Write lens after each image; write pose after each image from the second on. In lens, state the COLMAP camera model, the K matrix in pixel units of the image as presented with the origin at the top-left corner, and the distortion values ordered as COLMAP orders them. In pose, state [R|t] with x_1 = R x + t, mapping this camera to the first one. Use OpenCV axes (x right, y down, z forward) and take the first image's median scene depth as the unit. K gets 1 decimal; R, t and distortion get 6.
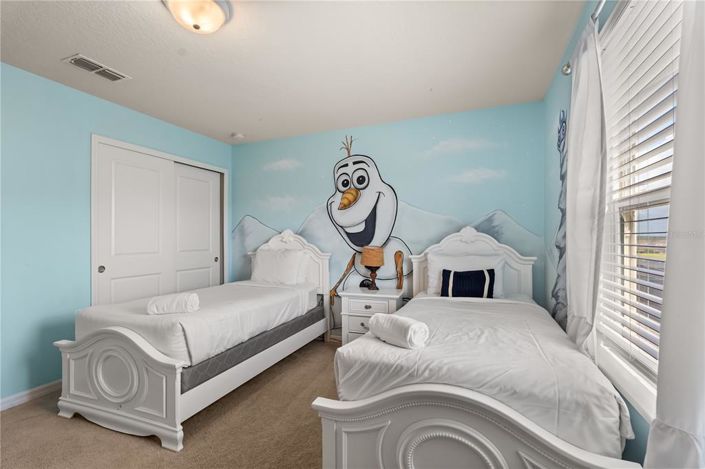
lens RADIAL K [[322.5, 0, 354.0], [0, 322.5, 236.9], [0, 0, 1]] dist [-0.001138, -0.000041]
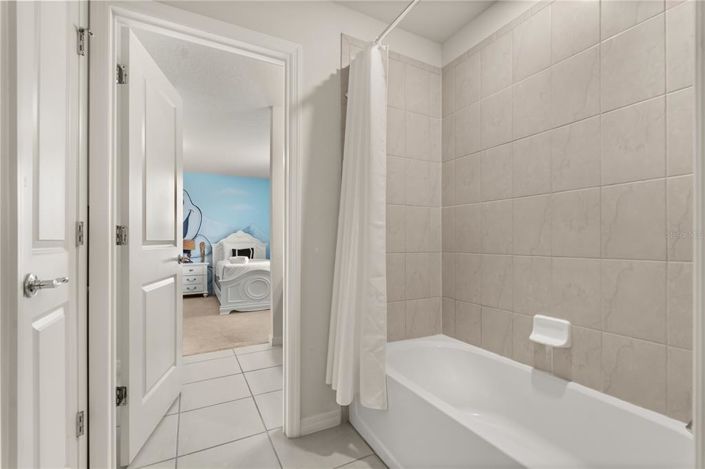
lens RADIAL K [[322.5, 0, 354.1], [0, 322.5, 237.2], [0, 0, 1]] dist [-0.001138, -0.000041]
pose [[0.668452, 0.007634, 0.743716, -0.748333], [-0.007318, 0.999966, -0.003687, 0.017260], [-0.743719, -0.002978, 0.668485, -1.032427]]
